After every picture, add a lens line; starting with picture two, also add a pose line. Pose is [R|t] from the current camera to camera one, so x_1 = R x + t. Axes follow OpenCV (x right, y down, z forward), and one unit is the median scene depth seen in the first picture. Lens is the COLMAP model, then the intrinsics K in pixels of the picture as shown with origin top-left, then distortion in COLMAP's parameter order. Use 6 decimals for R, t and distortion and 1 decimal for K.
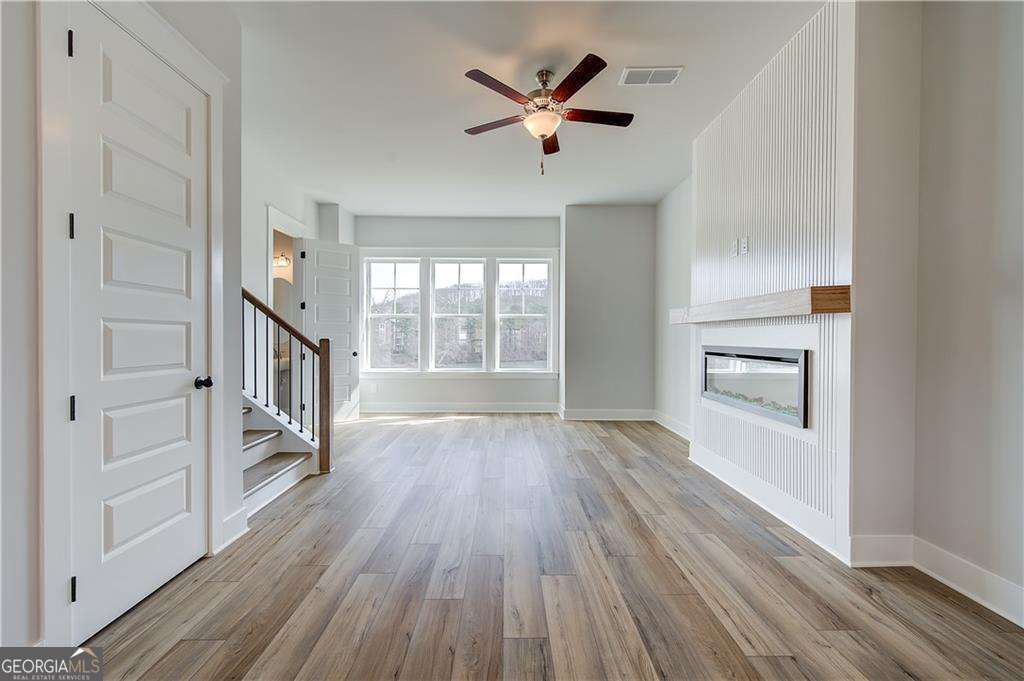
lens RADIAL K [[420.7, 0, 509.8], [0, 420.7, 342.6], [0, 0, 1]] dist [0.000800, -0.000374]
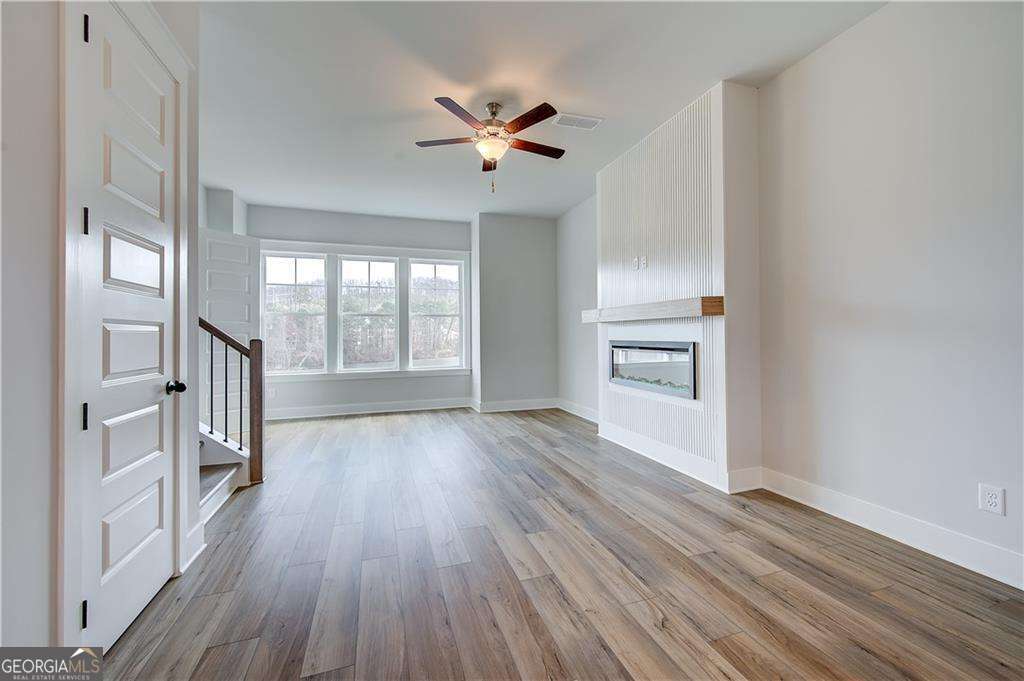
lens RADIAL K [[420.7, 0, 521.7], [0, 420.7, 331.8], [0, 0, 1]] dist [0.000800, -0.000374]
pose [[0.947487, -0.008496, 0.319682, -0.245220], [0.015349, 0.999703, -0.018925, 0.001249], [-0.319426, 0.022838, 0.947336, -0.109472]]
